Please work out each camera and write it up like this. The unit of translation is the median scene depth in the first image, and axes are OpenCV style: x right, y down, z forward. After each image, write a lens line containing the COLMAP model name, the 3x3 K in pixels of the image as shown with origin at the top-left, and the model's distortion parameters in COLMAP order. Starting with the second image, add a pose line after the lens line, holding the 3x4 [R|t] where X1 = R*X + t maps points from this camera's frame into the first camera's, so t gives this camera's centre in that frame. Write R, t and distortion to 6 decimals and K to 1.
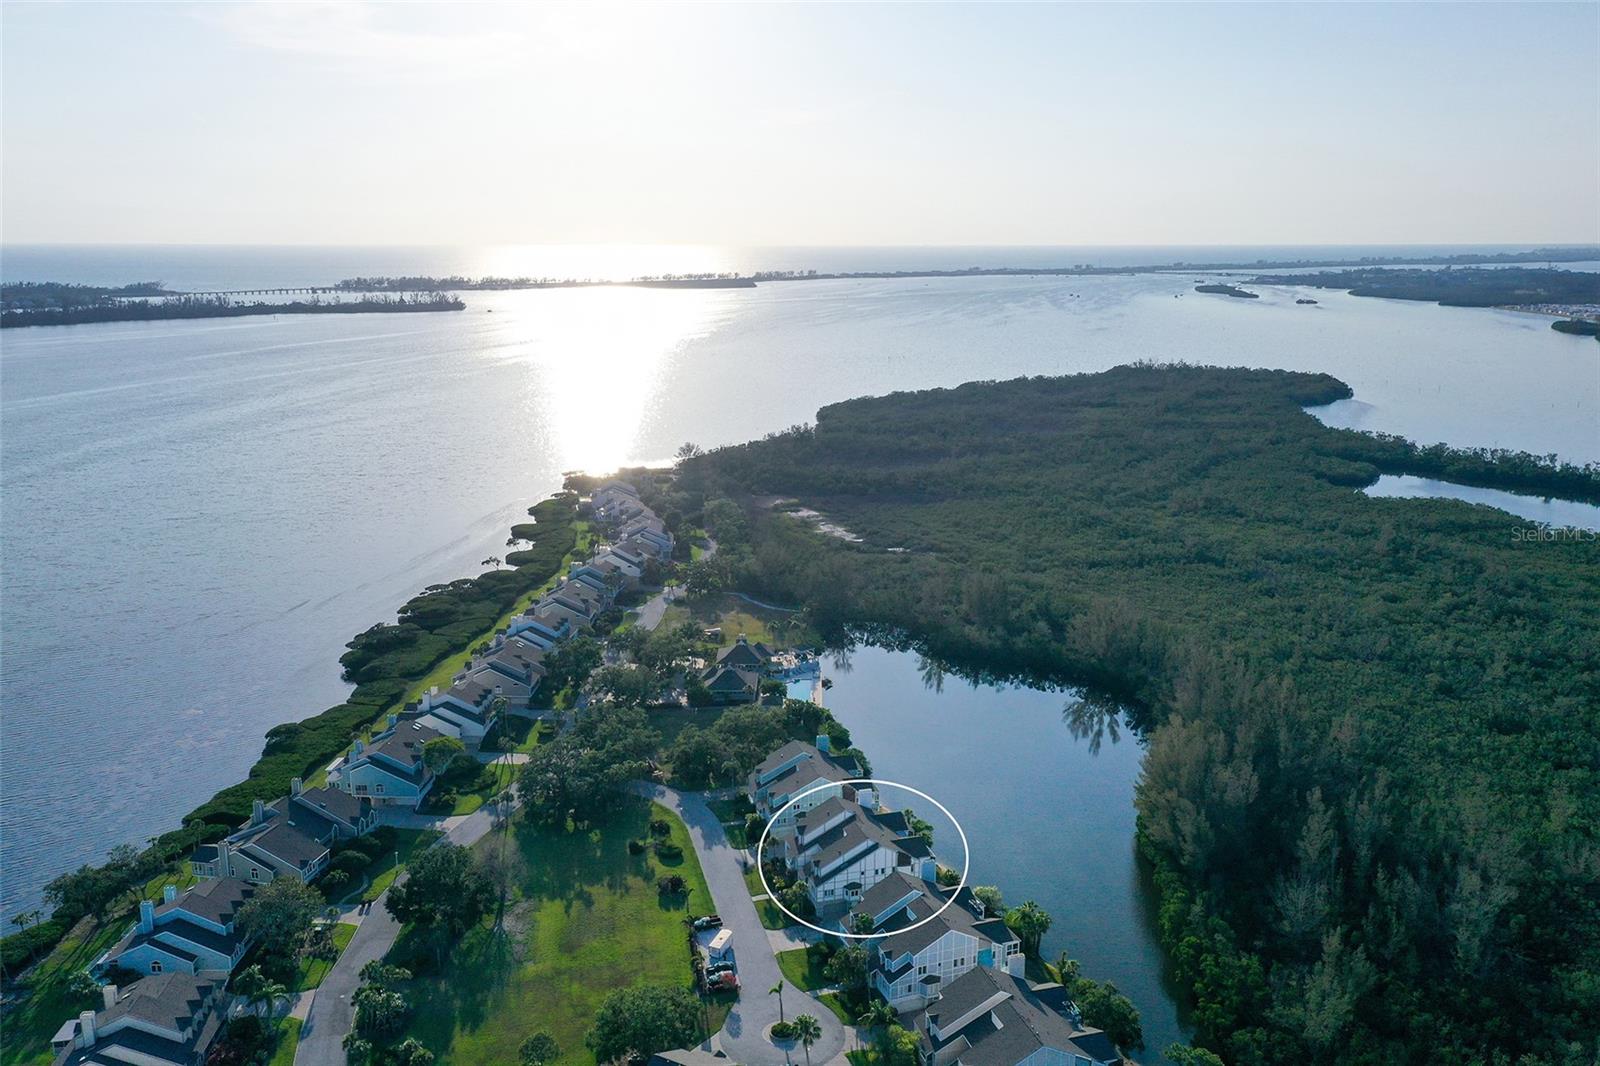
lens RADIAL K [[1283.0, 0, 800.0], [0, 1283.0, 533.0], [0, 0, 1]] dist [0.026435, 0.000802]
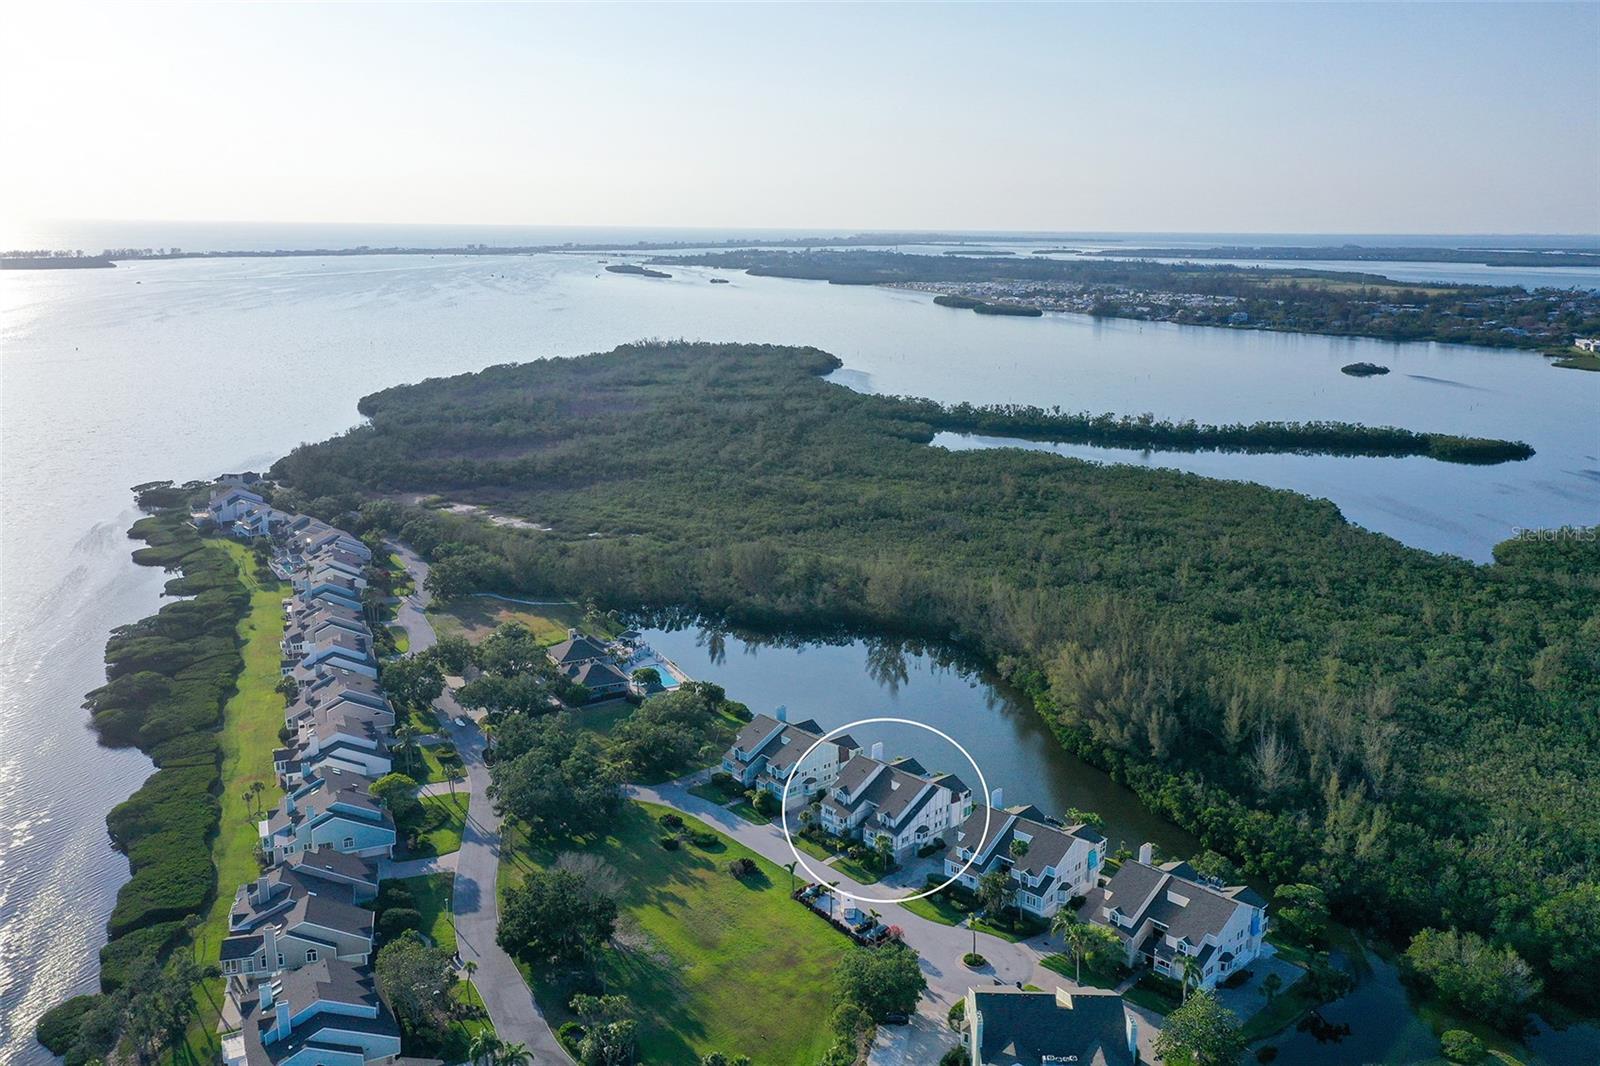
lens RADIAL K [[1302.0, 0, 800.0], [0, 1302.0, 533.0], [0, 0, 1]] dist [0.027502, -0.003012]
pose [[0.889301, -0.096223, 0.447085, -0.113247], [0.090803, 0.995302, 0.033595, -0.003751], [-0.448218, 0.010720, 0.893860, 0.015687]]
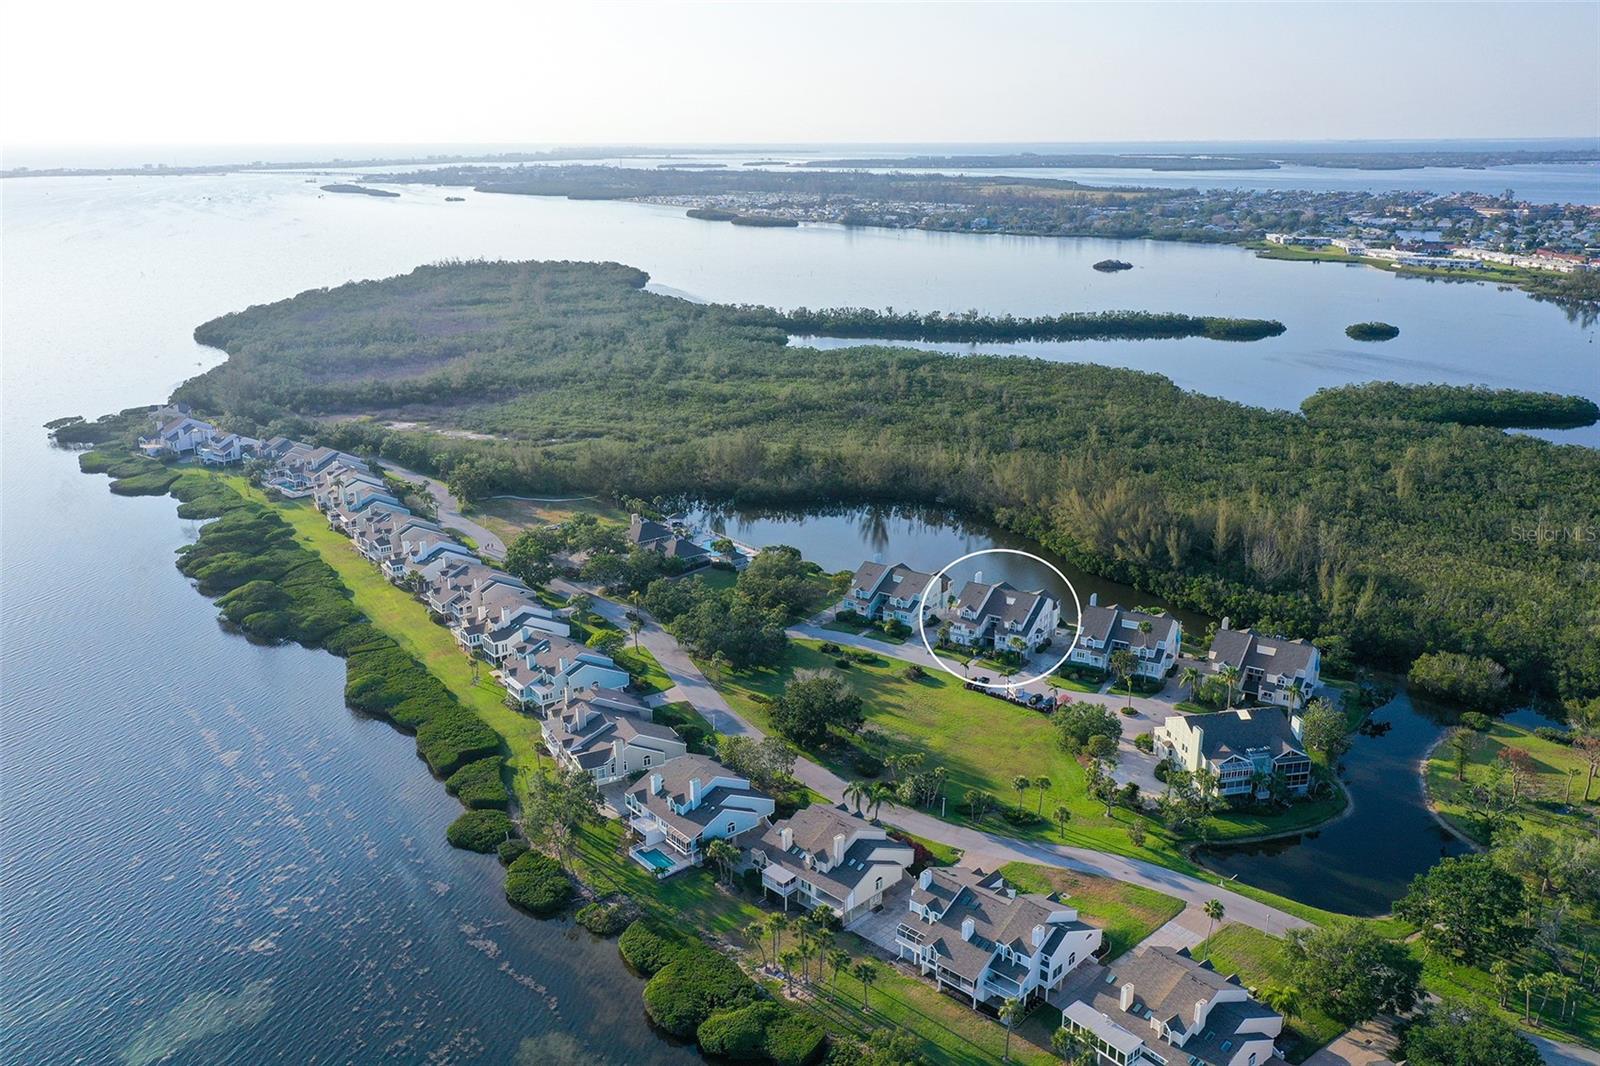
lens RADIAL K [[1283.0, 0, 800.0], [0, 1283.0, 533.0], [0, 0, 1]] dist [0.026435, 0.000802]
pose [[0.760026, -0.192107, 0.620851, -0.215649], [0.145539, 0.981361, 0.125493, -0.007656], [-0.633387, -0.005019, 0.773819, 0.024074]]
